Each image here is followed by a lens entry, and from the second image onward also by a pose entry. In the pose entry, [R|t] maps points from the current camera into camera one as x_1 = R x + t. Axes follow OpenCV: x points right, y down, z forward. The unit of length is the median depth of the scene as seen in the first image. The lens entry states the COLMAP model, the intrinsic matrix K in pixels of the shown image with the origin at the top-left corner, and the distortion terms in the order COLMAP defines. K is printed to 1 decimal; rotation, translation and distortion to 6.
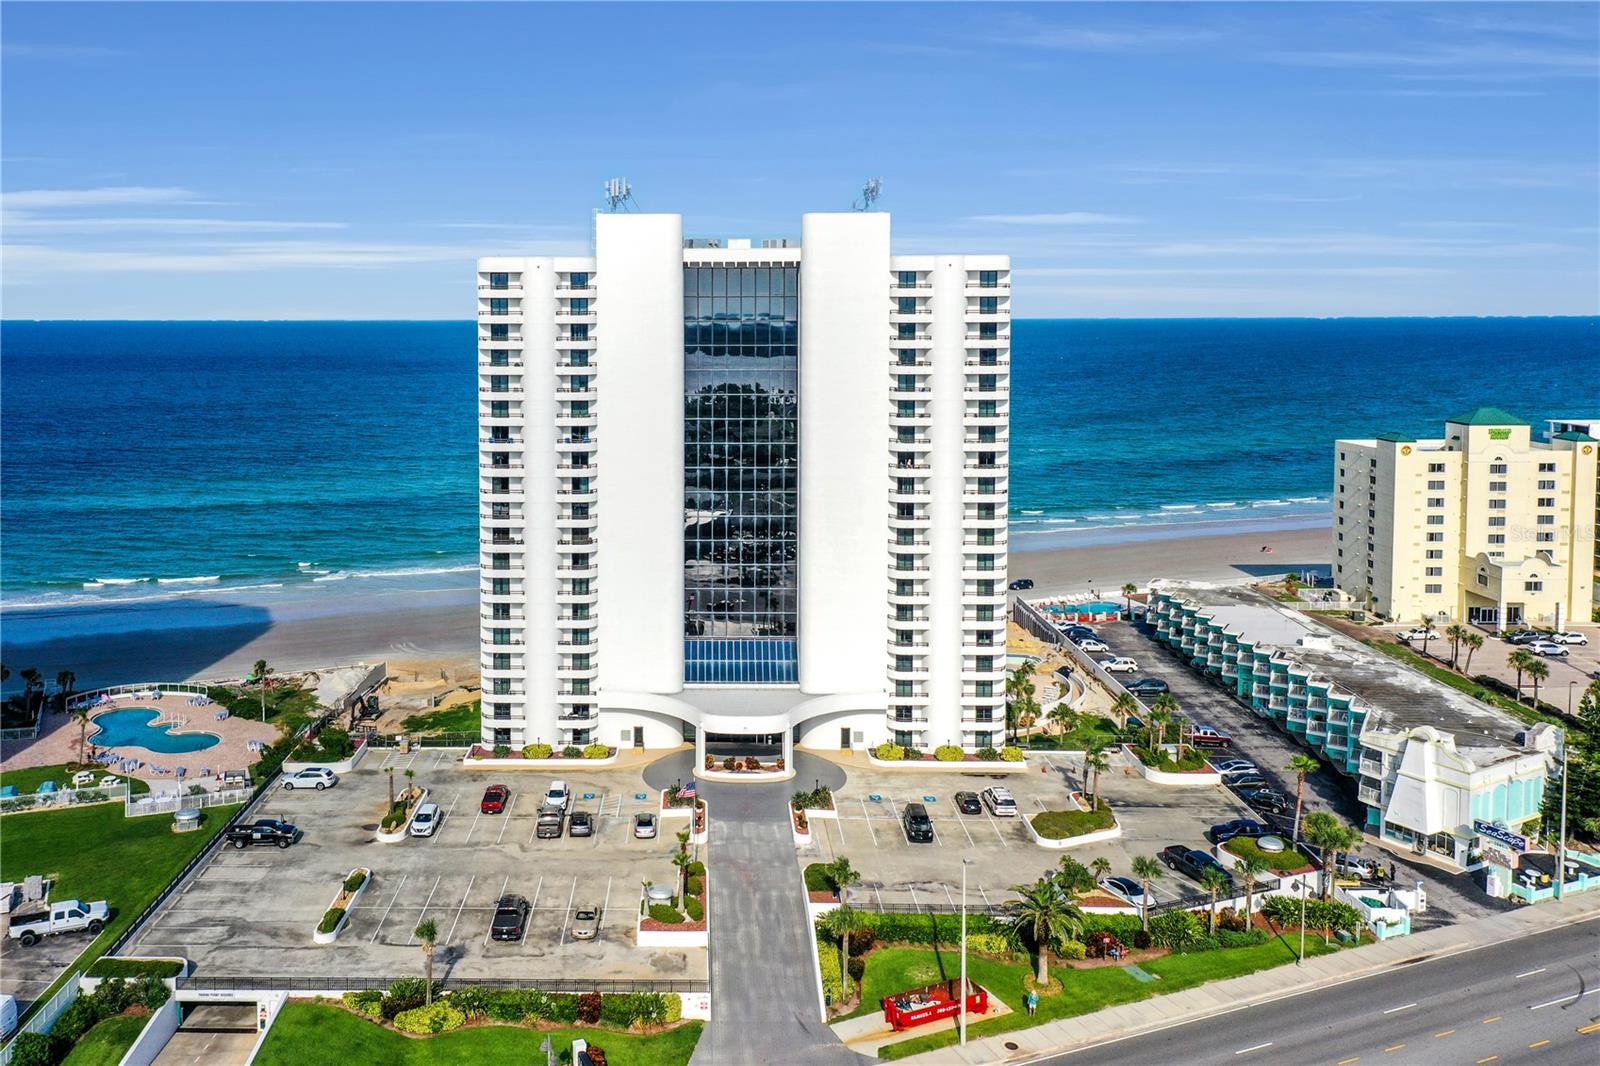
lens RADIAL K [[1341.5, 0, 659.7], [0, 1341.5, 385.8], [0, 0, 1]] dist [0.007432, -0.008814]
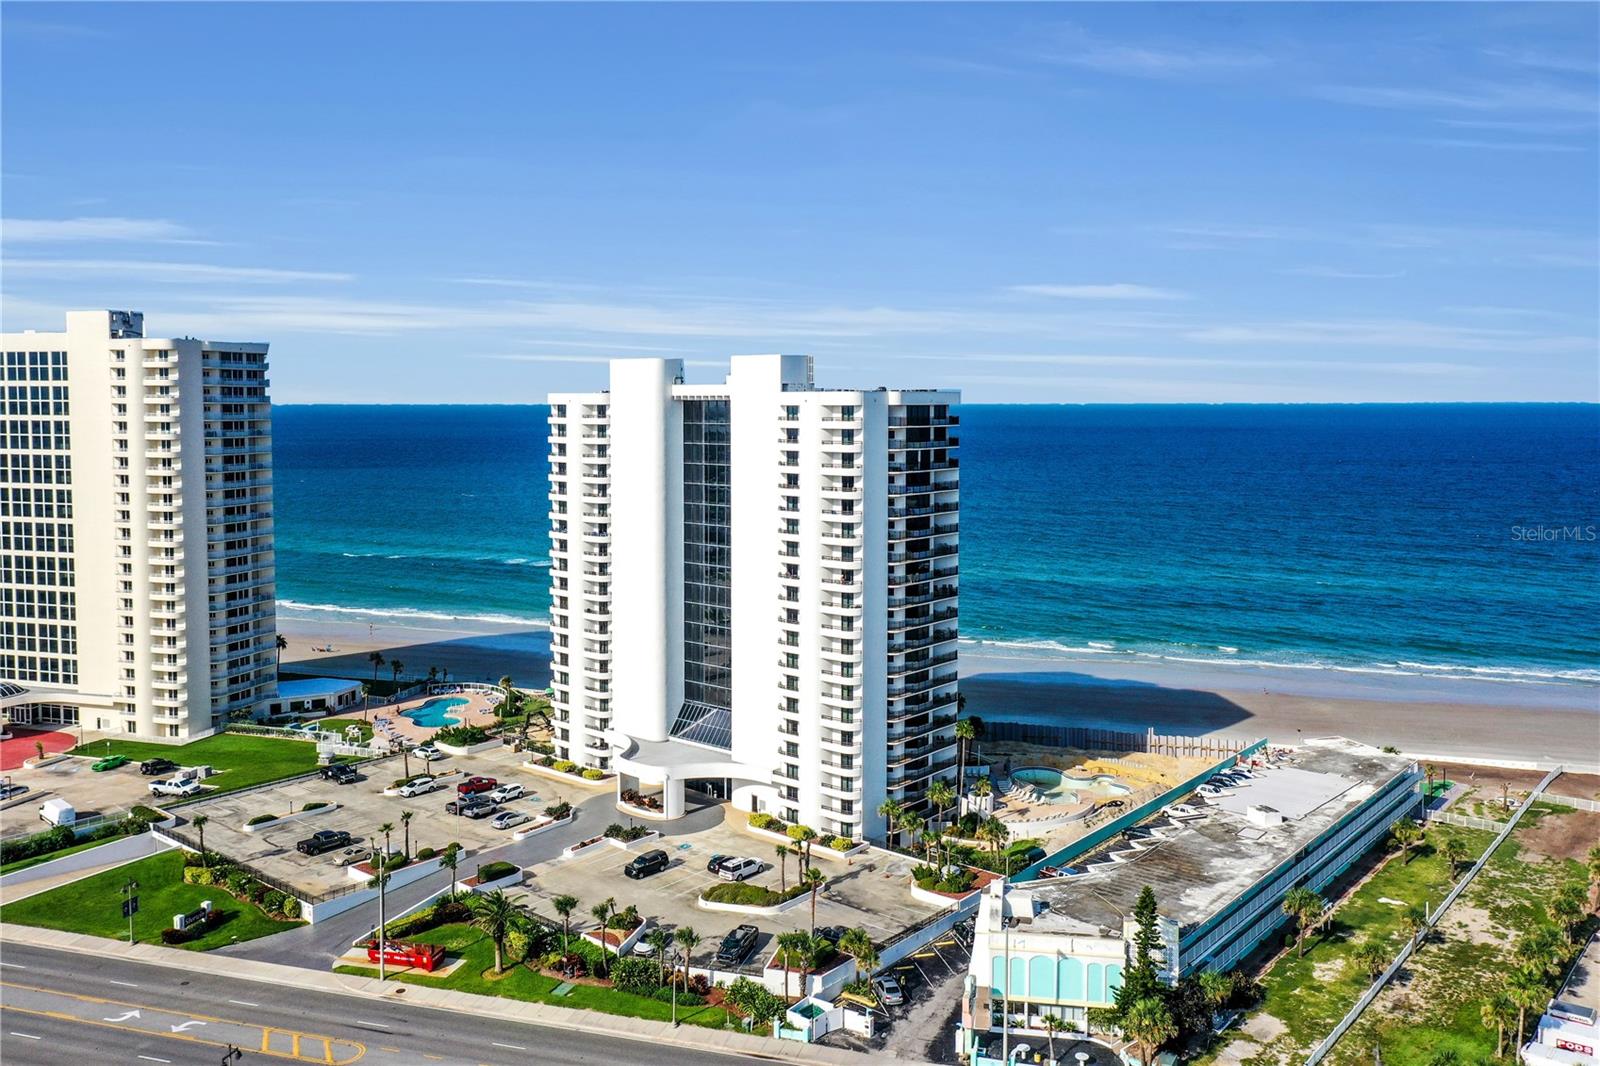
lens RADIAL K [[1317.0, 0, 787.6], [0, 1317.0, 472.6], [0, 0, 1]] dist [0.011130, -0.006699]
pose [[0.773074, 0.037430, -0.633210, 0.883533], [-0.035768, 0.999241, 0.015398, -0.045001], [0.633306, 0.010744, 0.773827, 0.128603]]
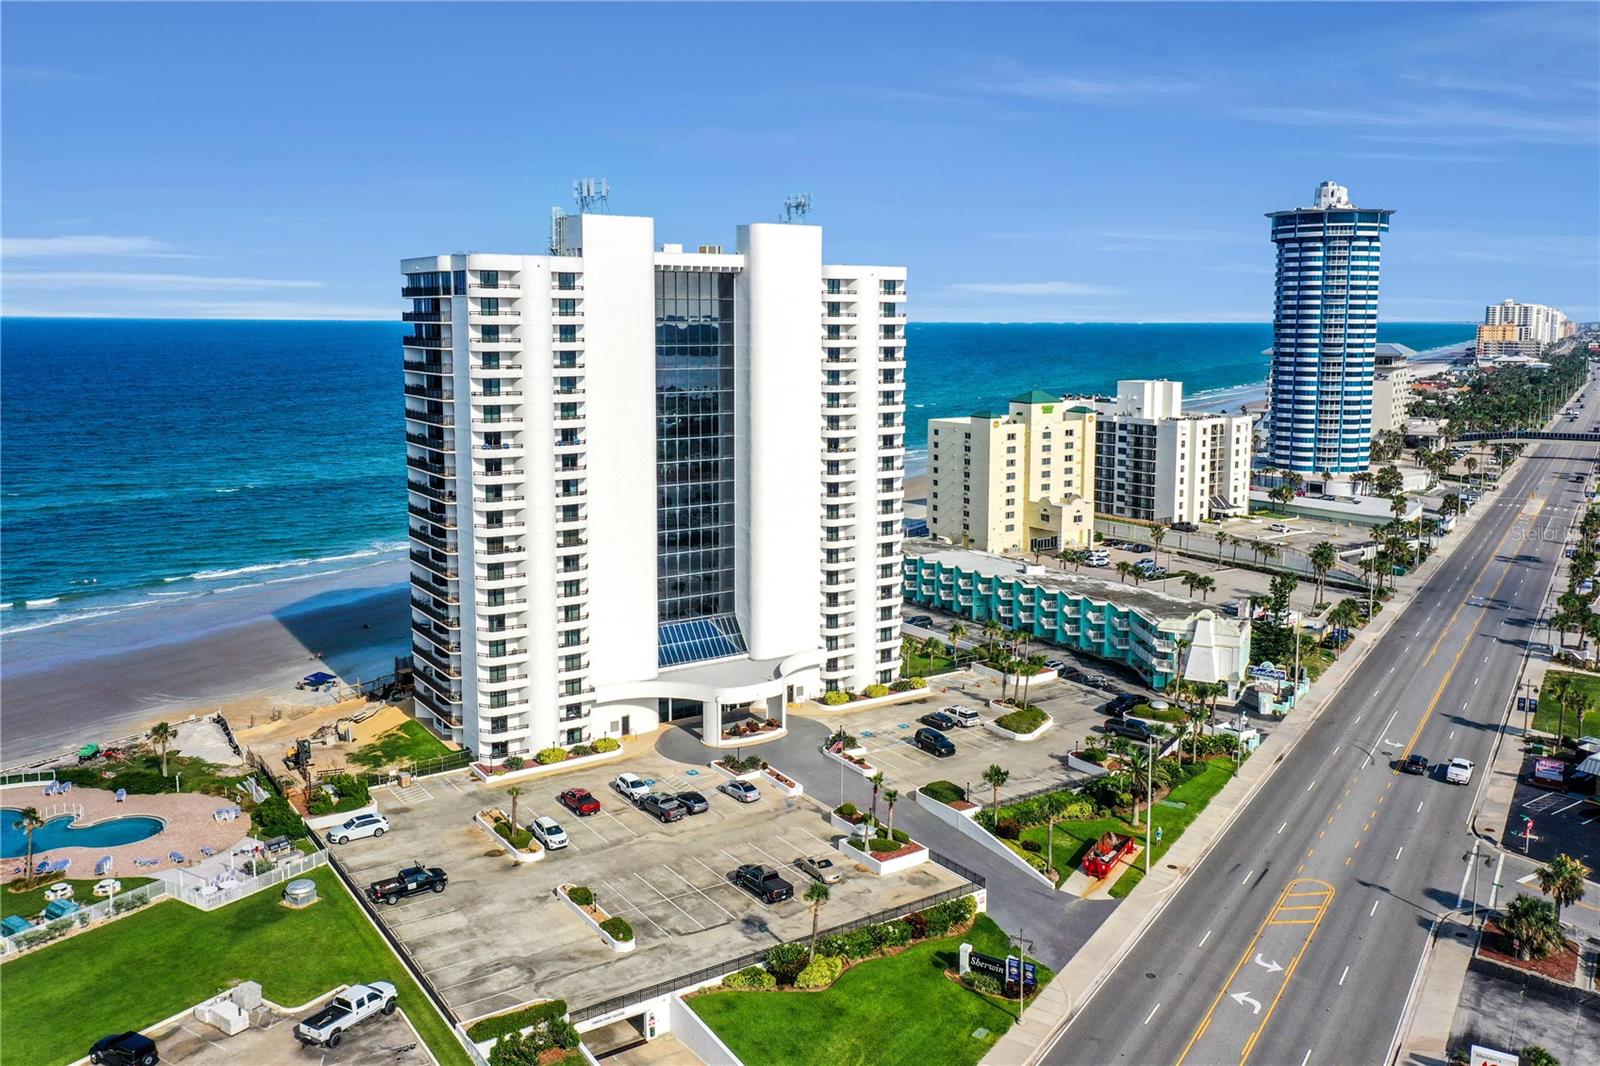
lens RADIAL K [[1317.0, 0, 787.6], [0, 1317.0, 472.6], [0, 0, 1]] dist [0.011130, -0.006699]
pose [[0.809805, -0.062957, 0.583312, -0.501793], [0.026230, 0.997117, 0.071205, -0.002438], [-0.586113, -0.042361, 0.809121, 0.112725]]
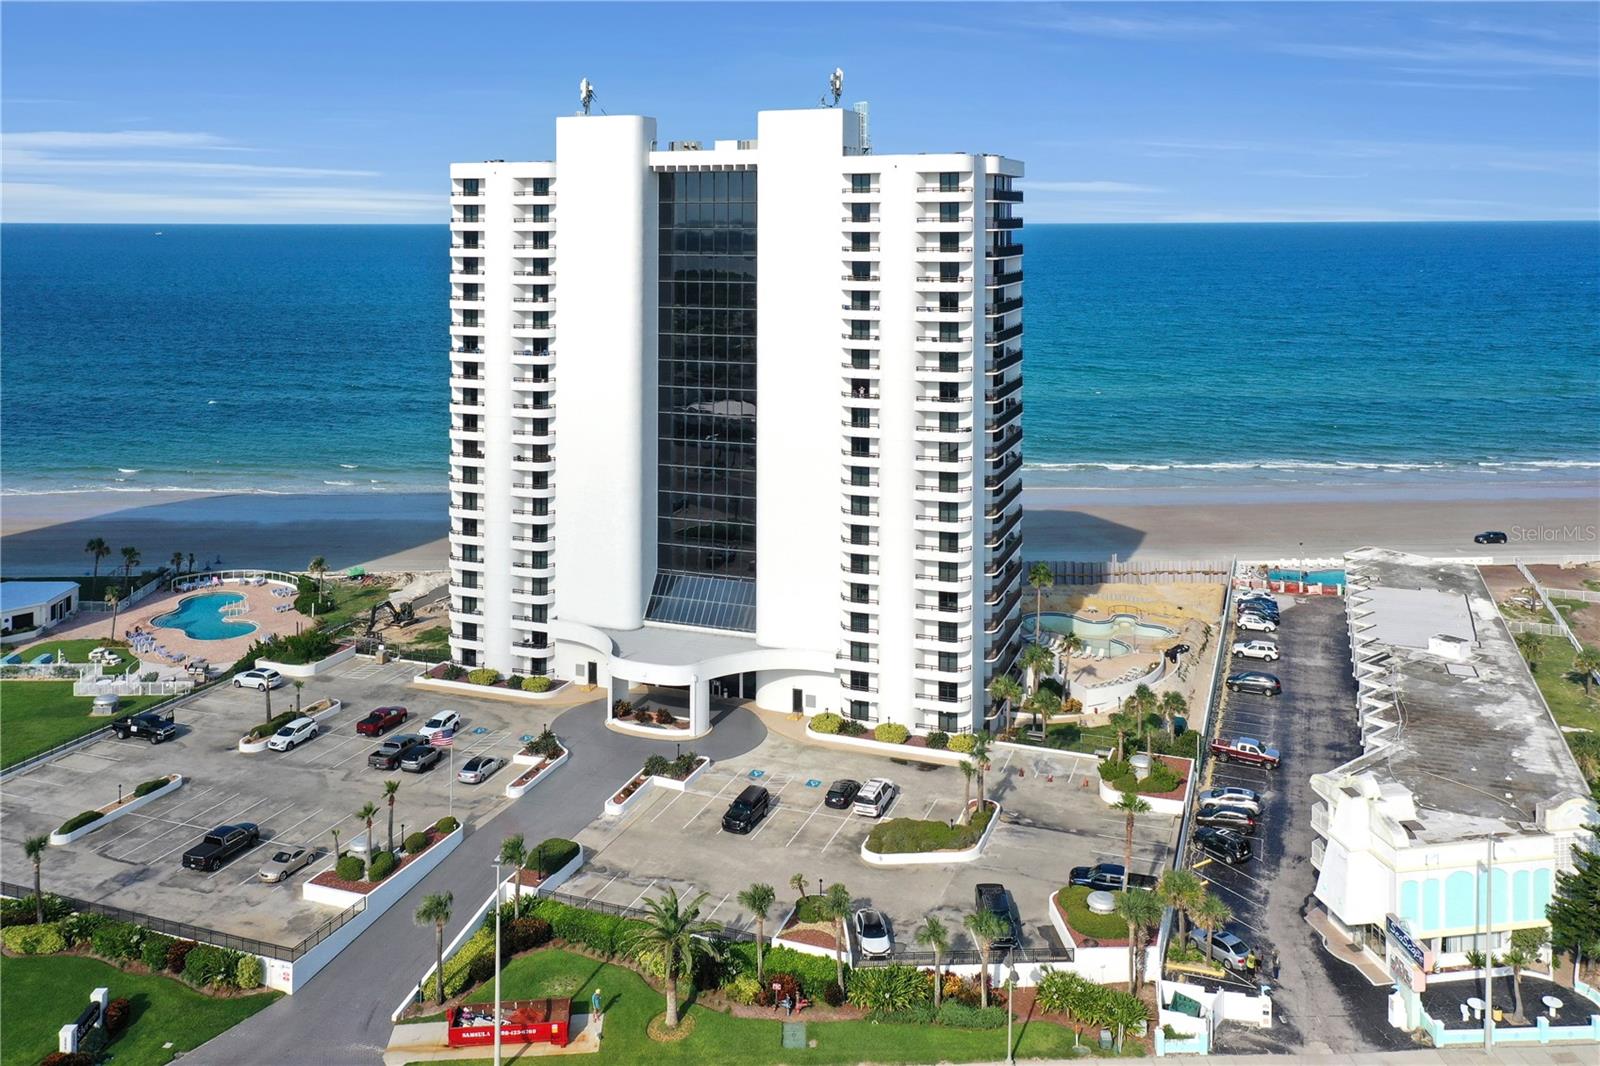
lens RADIAL K [[1366.3, 0, 803.5], [0, 1366.3, 221.2], [0, 0, 1]] dist [0.001614, -0.001124]
pose [[0.943626, 0.002132, -0.331006, 0.441992], [-0.018898, 0.998695, -0.047441, -0.010582], [0.330473, 0.051022, 0.942435, 0.138000]]
